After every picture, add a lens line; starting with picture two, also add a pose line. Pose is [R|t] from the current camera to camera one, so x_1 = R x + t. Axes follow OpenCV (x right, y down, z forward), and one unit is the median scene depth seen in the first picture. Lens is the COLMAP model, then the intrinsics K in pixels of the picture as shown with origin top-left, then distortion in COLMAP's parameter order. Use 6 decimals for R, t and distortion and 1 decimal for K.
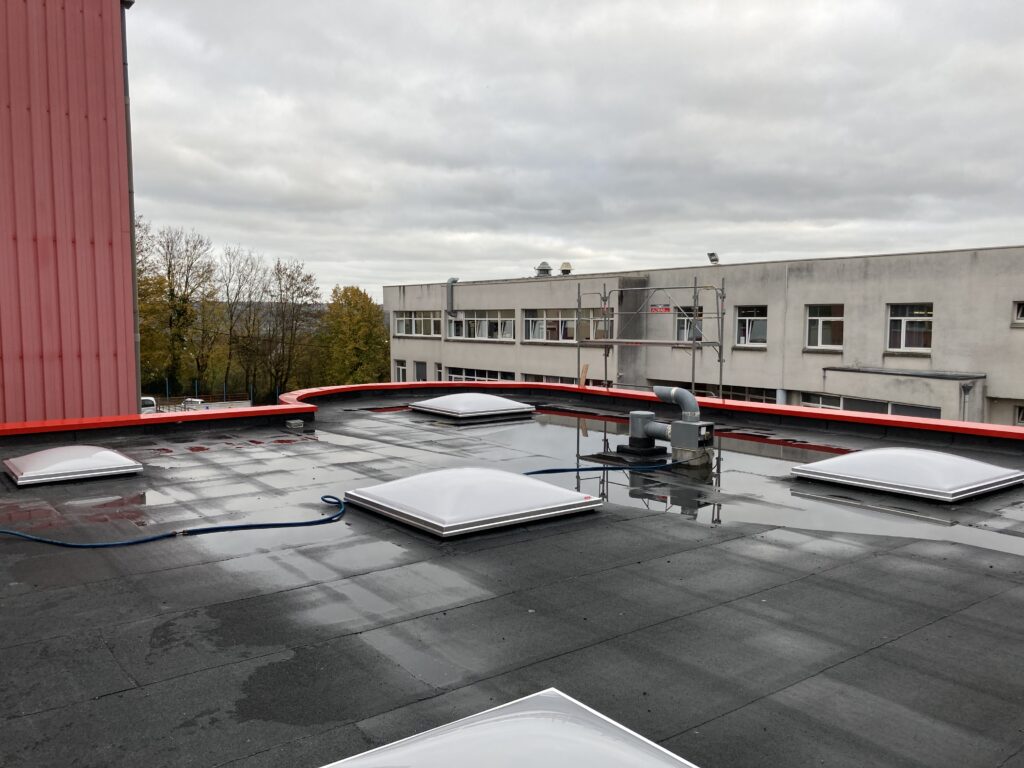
lens RADIAL K [[819.0, 0, 498.7], [0, 819.0, 386.5], [0, 0, 1]] dist [0.025710, -0.047595]
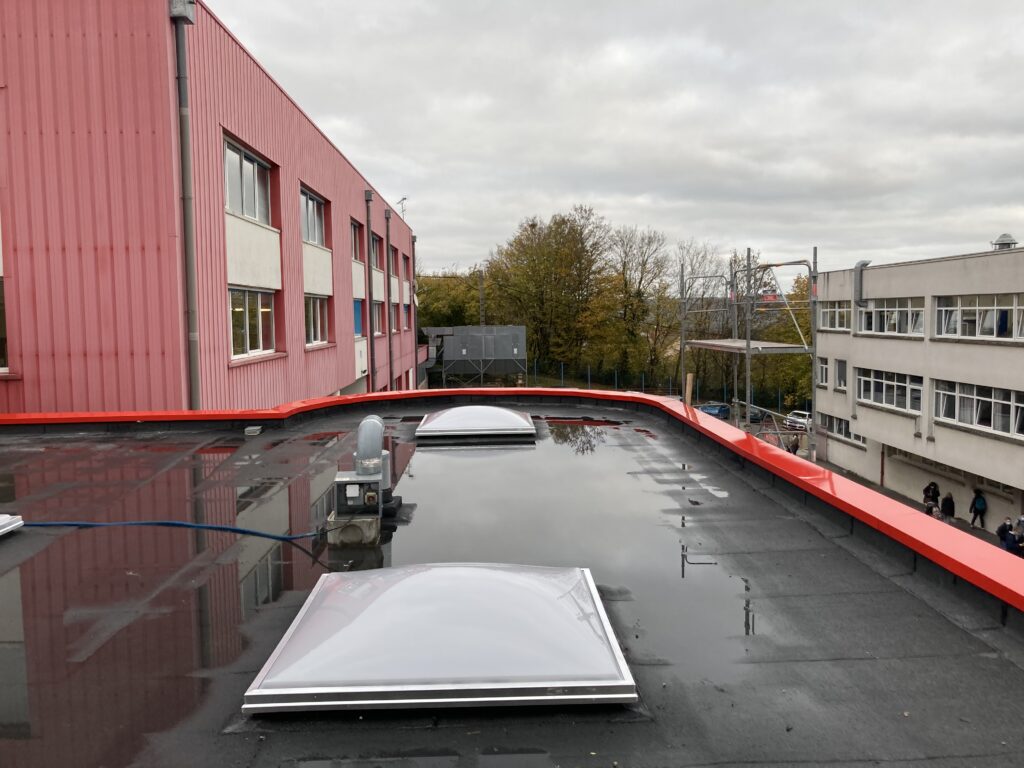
lens RADIAL K [[819.0, 0, 514.2], [0, 819.0, 367.2], [0, 0, 1]] dist [0.025710, -0.047595]
pose [[0.824977, 0.025092, -0.564609, 0.568247], [-0.033704, 0.999420, -0.004831, -0.034626], [0.564161, 0.023015, 0.825344, 0.431026]]
